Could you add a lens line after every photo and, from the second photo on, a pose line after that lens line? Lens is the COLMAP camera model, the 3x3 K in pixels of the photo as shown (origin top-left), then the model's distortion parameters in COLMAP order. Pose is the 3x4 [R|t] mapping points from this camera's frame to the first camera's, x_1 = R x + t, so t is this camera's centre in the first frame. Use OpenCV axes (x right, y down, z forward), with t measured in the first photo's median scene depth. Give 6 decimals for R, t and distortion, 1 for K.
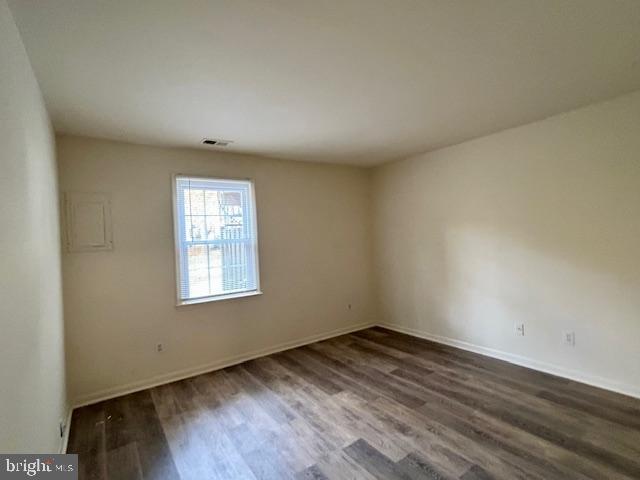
lens RADIAL K [[316.5, 0, 322.7], [0, 316.5, 240.9], [0, 0, 1]] dist [-0.013220, 0.004302]
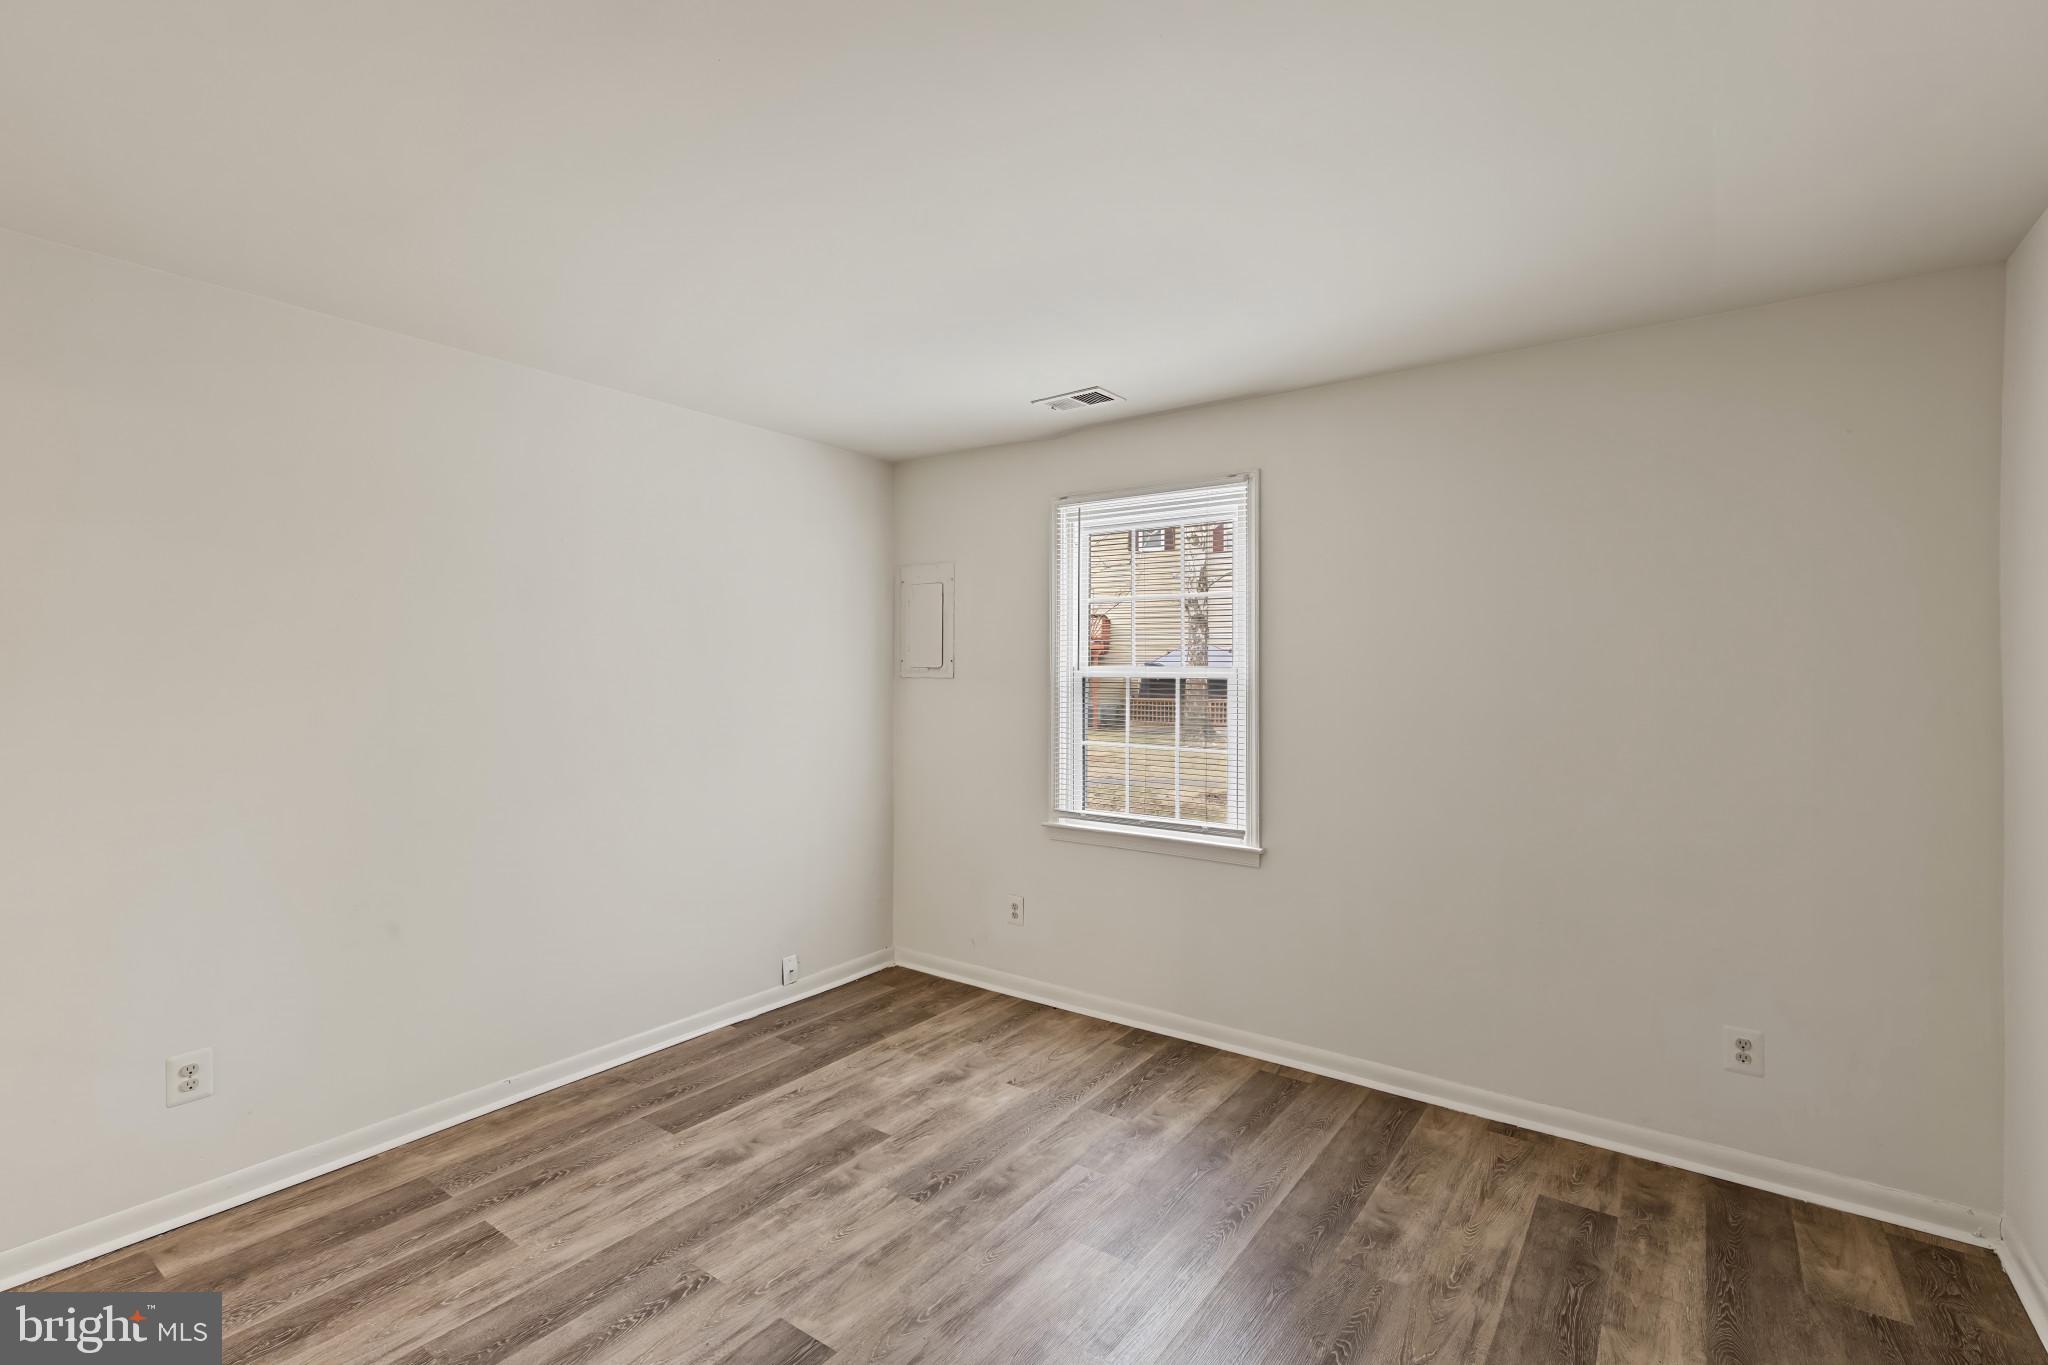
lens RADIAL K [[922.2, 0, 1023.2], [0, 922.2, 680.2], [0, 0, 1]] dist [0.002804, -0.000491]
pose [[0.326329, 0.059474, -0.943383, 0.704436], [-0.029388, 0.998175, 0.052763, -0.045369], [0.944799, 0.010506, 0.327481, 0.634589]]
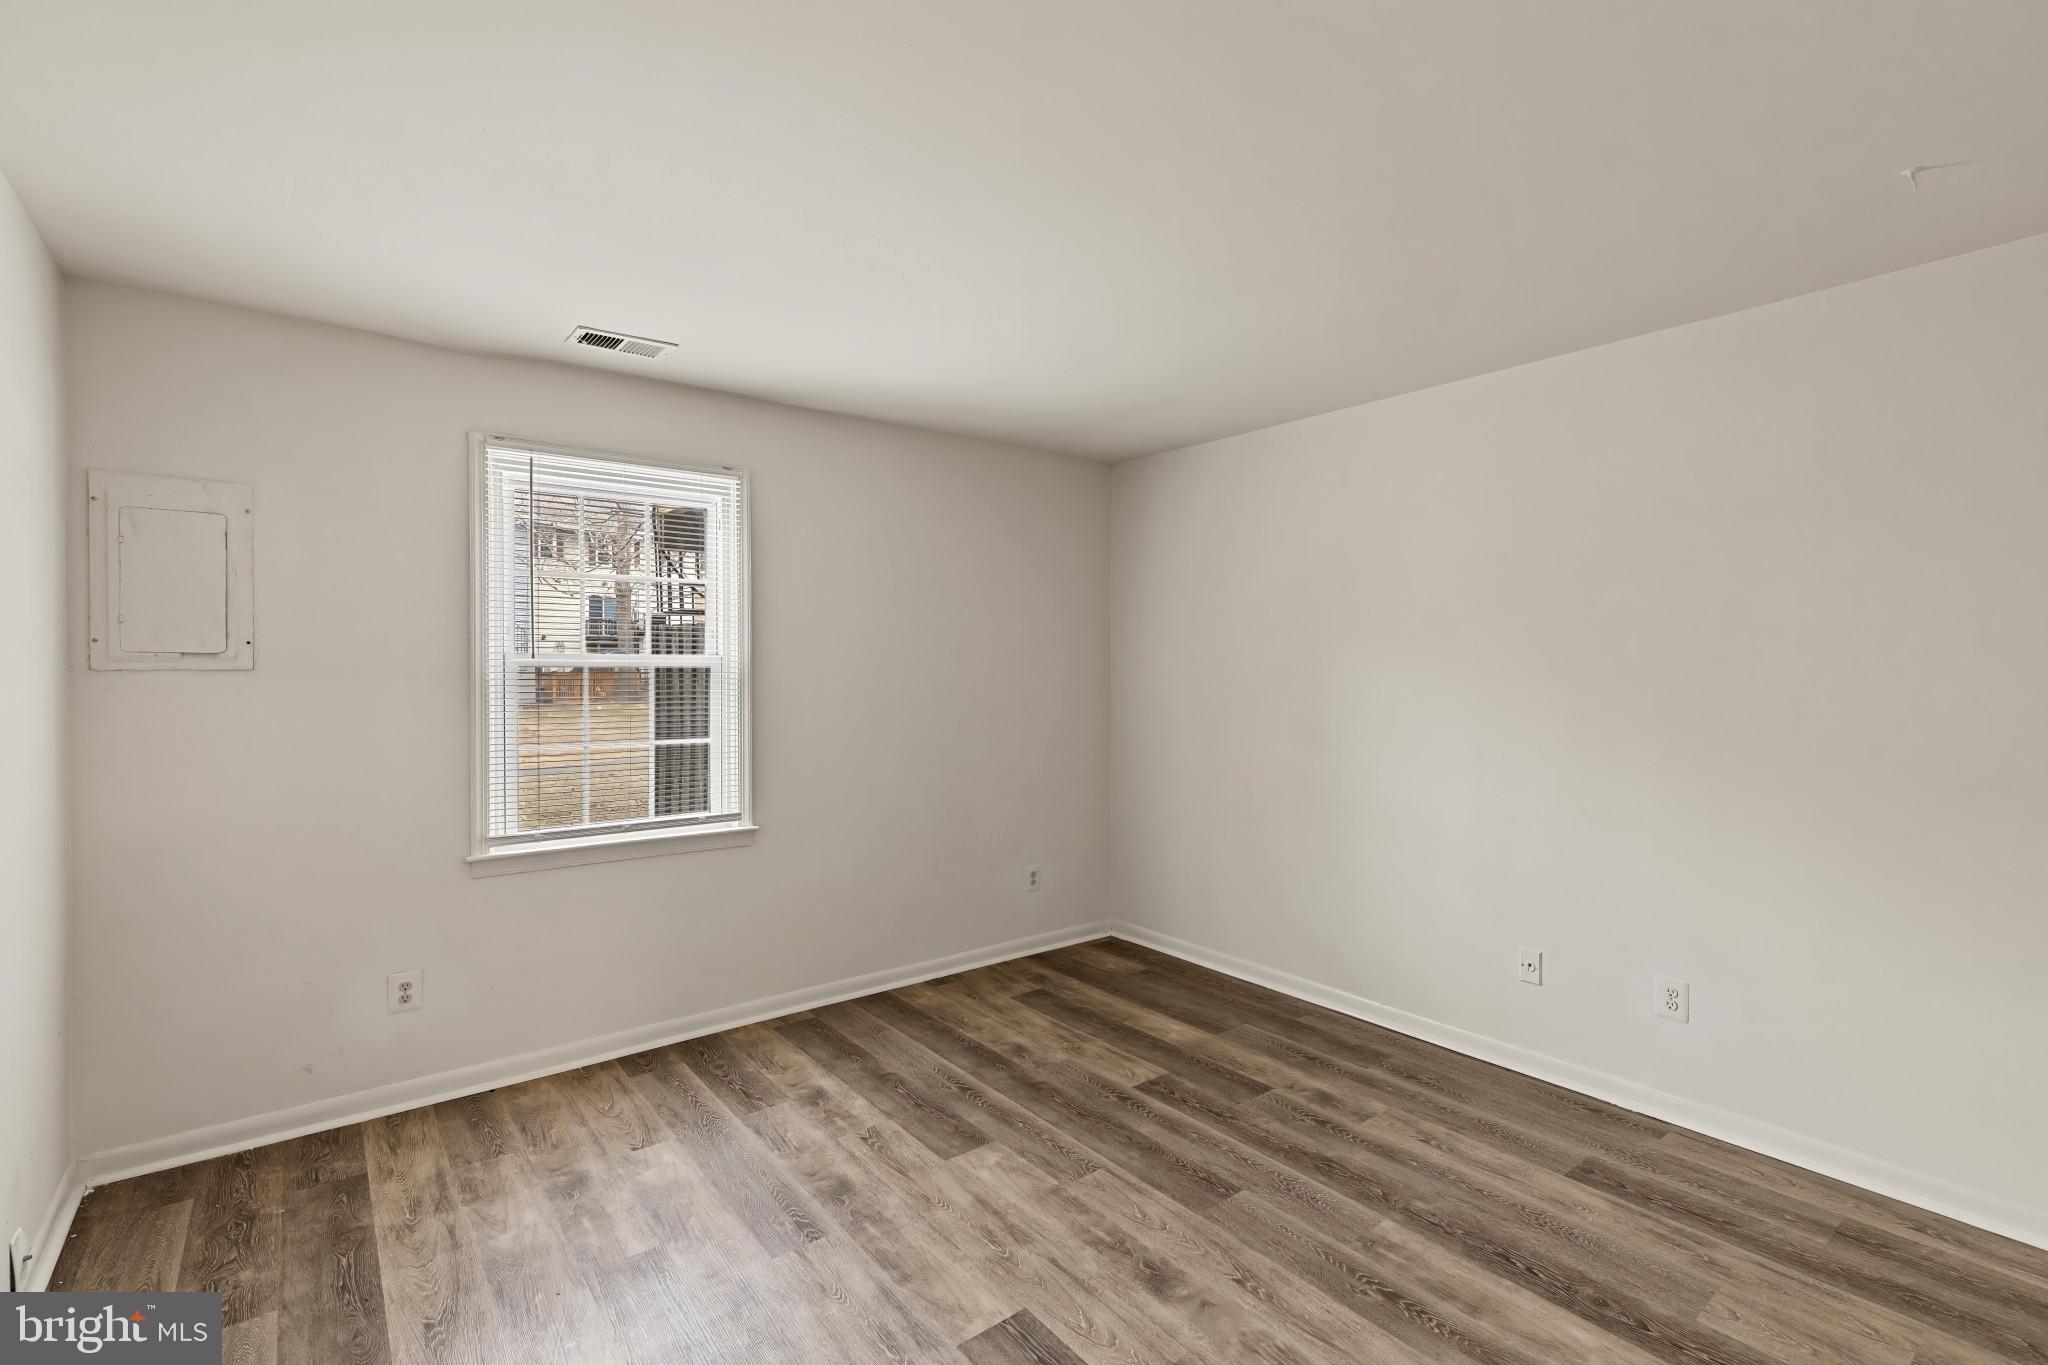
lens RADIAL K [[922.2, 0, 1035.8], [0, 922.2, 685.9], [0, 0, 1]] dist [0.002804, -0.000491]
pose [[0.997037, 0.050308, 0.058187, 0.035538], [-0.050995, 0.998645, 0.010377, -0.002676], [-0.057586, -0.013314, 0.998252, 0.064284]]
